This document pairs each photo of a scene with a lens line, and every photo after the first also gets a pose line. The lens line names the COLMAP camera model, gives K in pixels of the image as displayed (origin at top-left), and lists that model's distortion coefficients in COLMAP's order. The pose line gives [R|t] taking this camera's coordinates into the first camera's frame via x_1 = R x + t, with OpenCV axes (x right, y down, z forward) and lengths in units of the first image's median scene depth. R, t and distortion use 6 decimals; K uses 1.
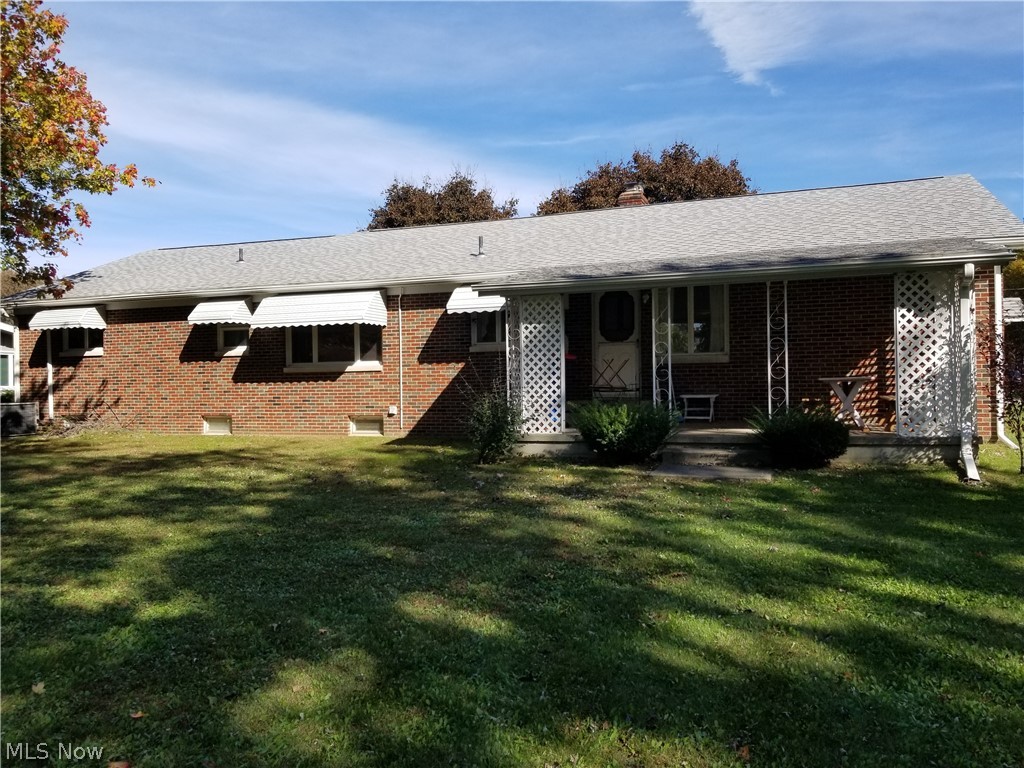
lens RADIAL K [[809.7, 0, 513.1], [0, 809.7, 379.5], [0, 0, 1]] dist [0.072463, -0.121963]
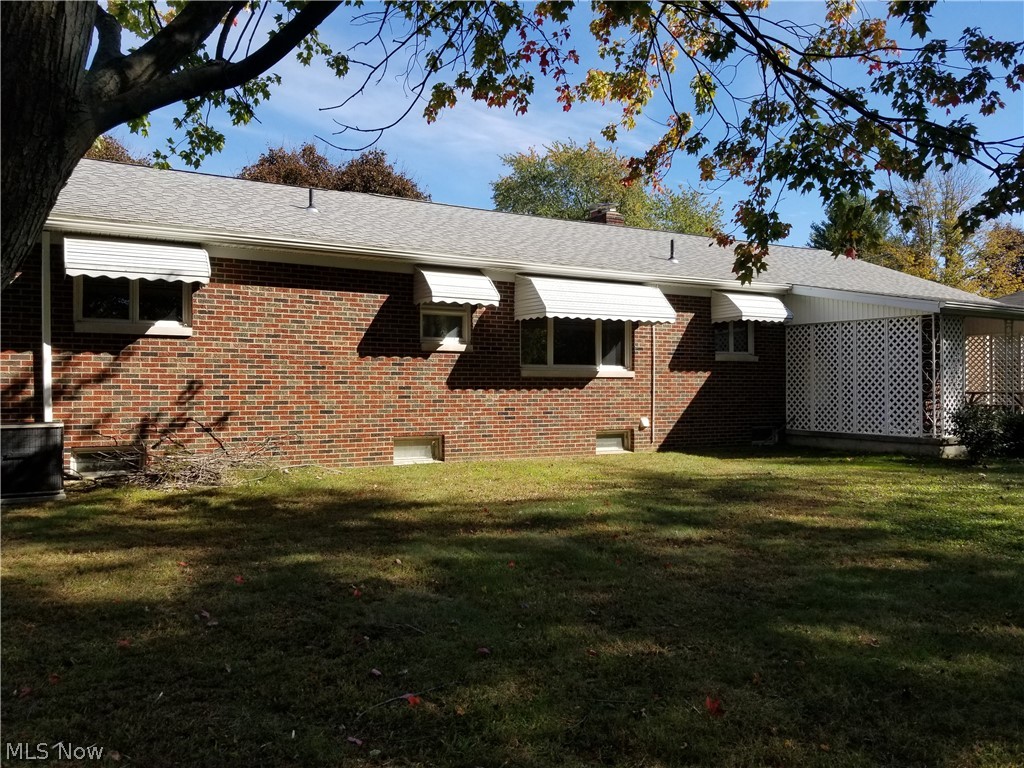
lens RADIAL K [[809.7, 0, 512.2], [0, 809.7, 389.5], [0, 0, 1]] dist [0.072463, -0.121963]
pose [[0.609709, 0.014628, 0.792490, -0.887808], [-0.005863, 0.999886, -0.013946, 0.014343], [-0.792604, 0.003857, 0.609725, 0.543939]]
